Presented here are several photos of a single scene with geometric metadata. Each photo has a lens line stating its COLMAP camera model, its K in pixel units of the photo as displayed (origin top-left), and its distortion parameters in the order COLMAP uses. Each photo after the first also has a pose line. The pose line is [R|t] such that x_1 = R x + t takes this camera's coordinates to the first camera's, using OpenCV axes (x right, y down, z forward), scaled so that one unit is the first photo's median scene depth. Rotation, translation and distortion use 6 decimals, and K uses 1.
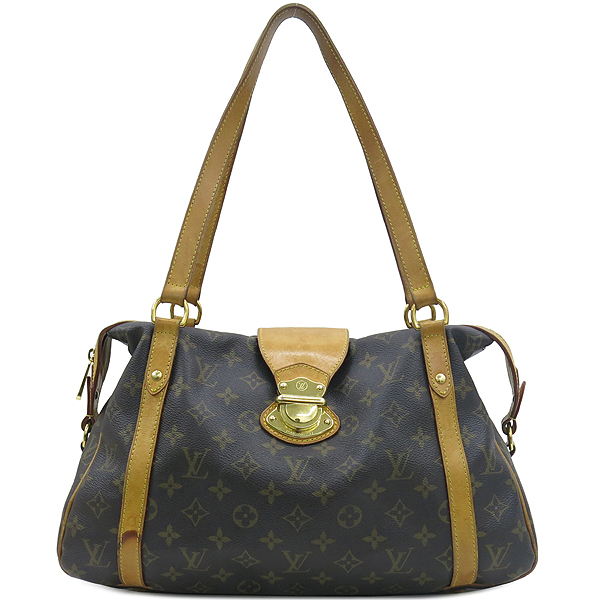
lens RADIAL K [[874.3, 0, 300.0], [0, 874.3, 300.0], [0, 0, 1]] dist [0.005482, 0.008591]
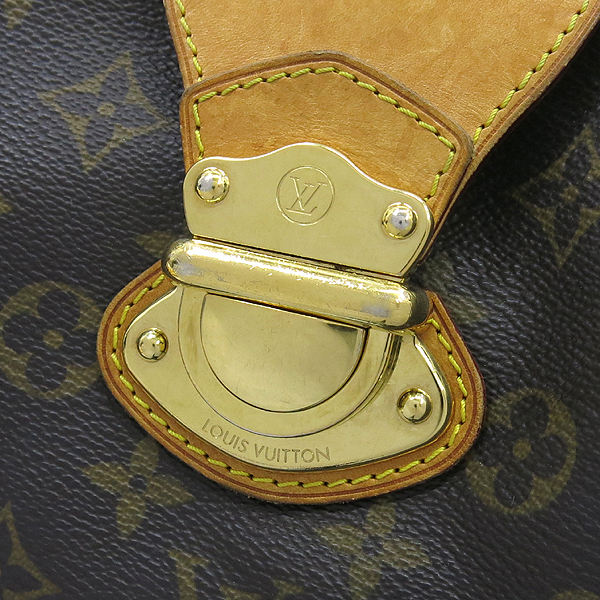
lens RADIAL K [[874.3, 0, 300.0], [0, 874.3, 300.0], [0, 0, 1]] dist [0.005482, 0.008591]
pose [[0.955313, 0.169192, -0.242387, 0.049279], [0.003324, 0.813792, 0.581147, 0.008752], [0.295578, -0.555983, 0.776863, 0.849817]]
